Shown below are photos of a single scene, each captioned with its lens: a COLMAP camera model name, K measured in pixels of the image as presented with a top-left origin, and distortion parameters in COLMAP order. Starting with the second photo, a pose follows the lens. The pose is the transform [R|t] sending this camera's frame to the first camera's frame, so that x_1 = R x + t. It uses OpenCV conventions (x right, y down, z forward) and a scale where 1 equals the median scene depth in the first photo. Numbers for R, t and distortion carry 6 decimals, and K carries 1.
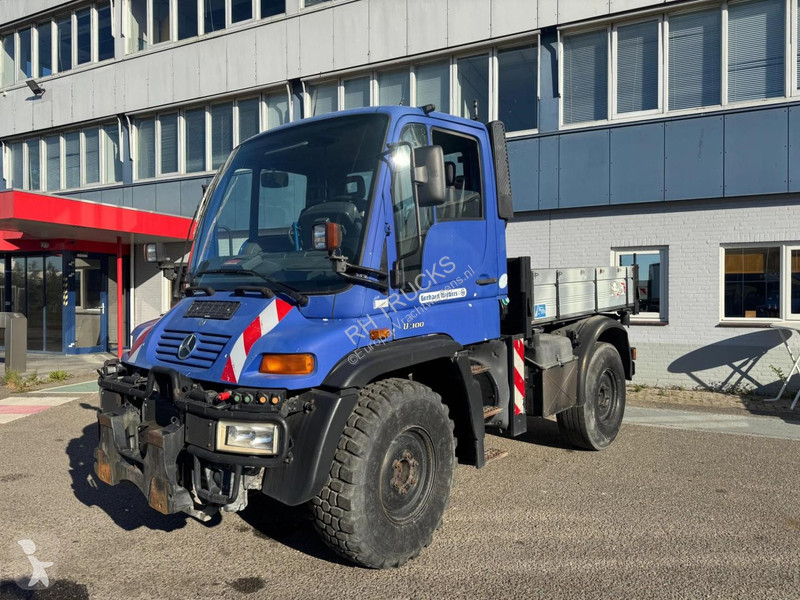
lens RADIAL K [[582.7, 0, 400.0], [0, 582.7, 300.0], [0, 0, 1]] dist [0.002984, -0.001432]
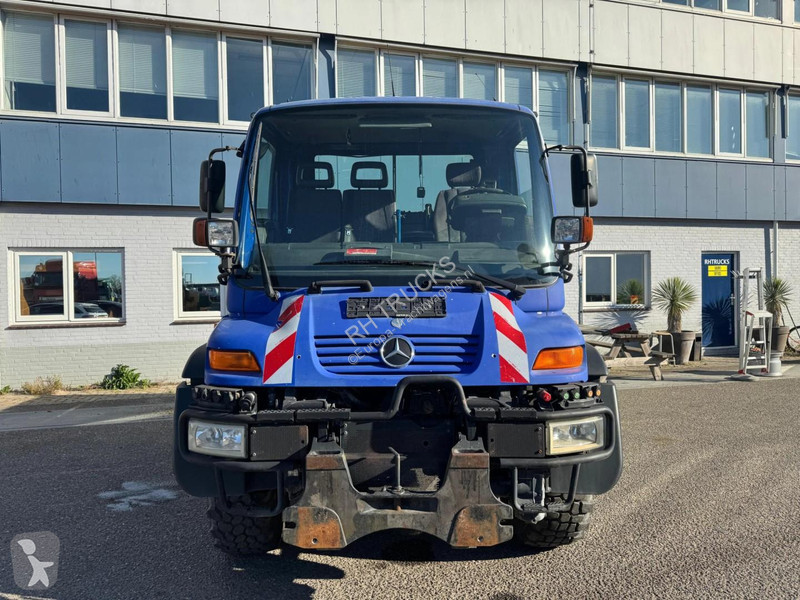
lens RADIAL K [[568.9, 0, 400.0], [0, 568.9, 300.0], [0, 0, 1]] dist [0.001564, -0.000856]
pose [[0.729294, -0.020566, 0.683891, -0.352016], [0.020531, 0.999756, 0.008171, -0.000174], [-0.683892, 0.008082, 0.729538, 0.176160]]
